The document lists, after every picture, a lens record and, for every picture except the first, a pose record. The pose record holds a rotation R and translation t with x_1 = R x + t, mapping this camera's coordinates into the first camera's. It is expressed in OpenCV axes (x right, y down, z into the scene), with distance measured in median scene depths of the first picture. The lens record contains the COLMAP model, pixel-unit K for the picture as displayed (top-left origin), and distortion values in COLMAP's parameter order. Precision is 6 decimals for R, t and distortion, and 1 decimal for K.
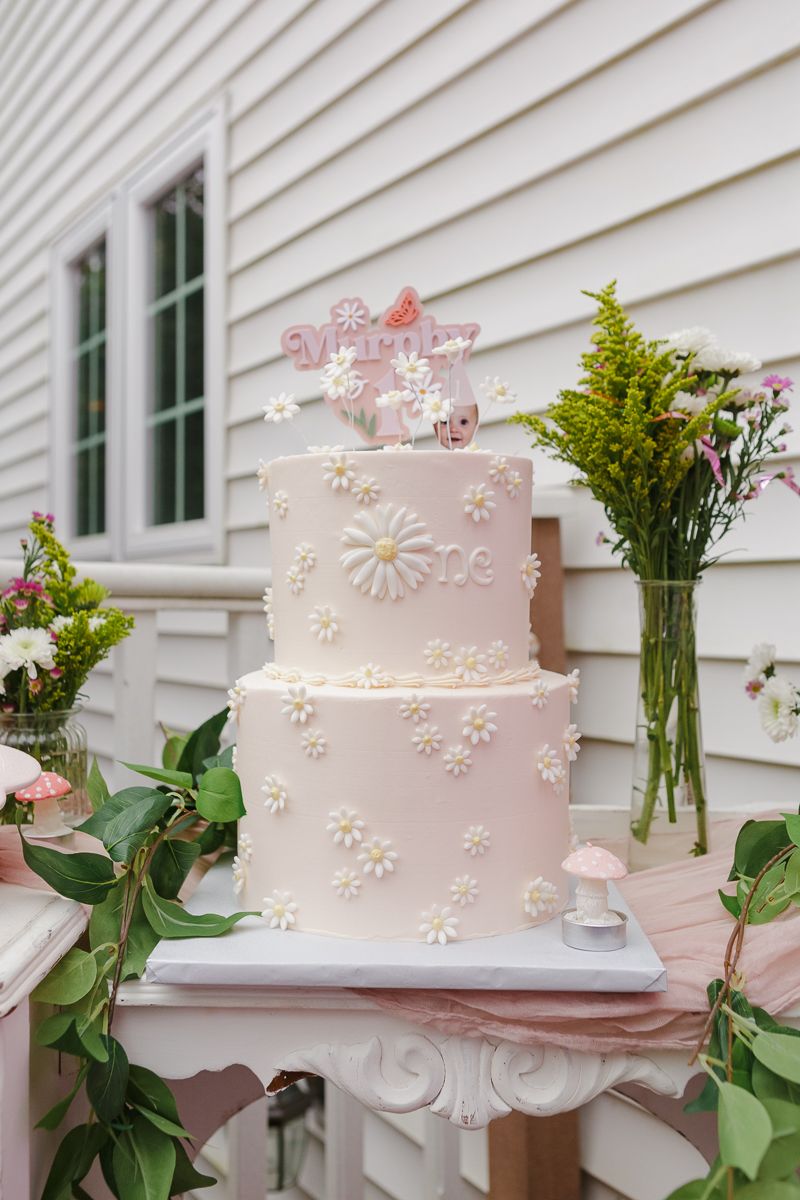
lens RADIAL K [[1087.2, 0, 349.0], [0, 1087.2, 570.1], [0, 0, 1]] dist [0.002401, 0.026141]
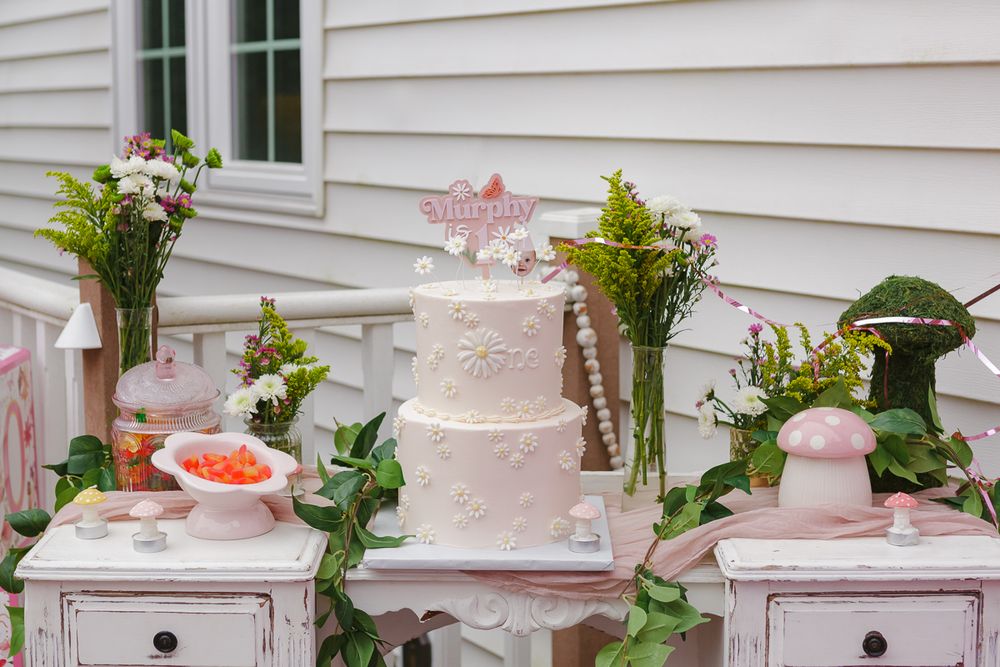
lens RADIAL K [[1684.4, 0, 500.4], [0, 1684.4, 333.9], [0, 0, 1]] dist [-0.032900, 0.000000]
pose [[0.998731, 0.001423, 0.050334, -0.078185], [-0.010530, 0.983401, 0.181138, -0.558196], [-0.049241, -0.181438, 0.982169, -1.806130]]
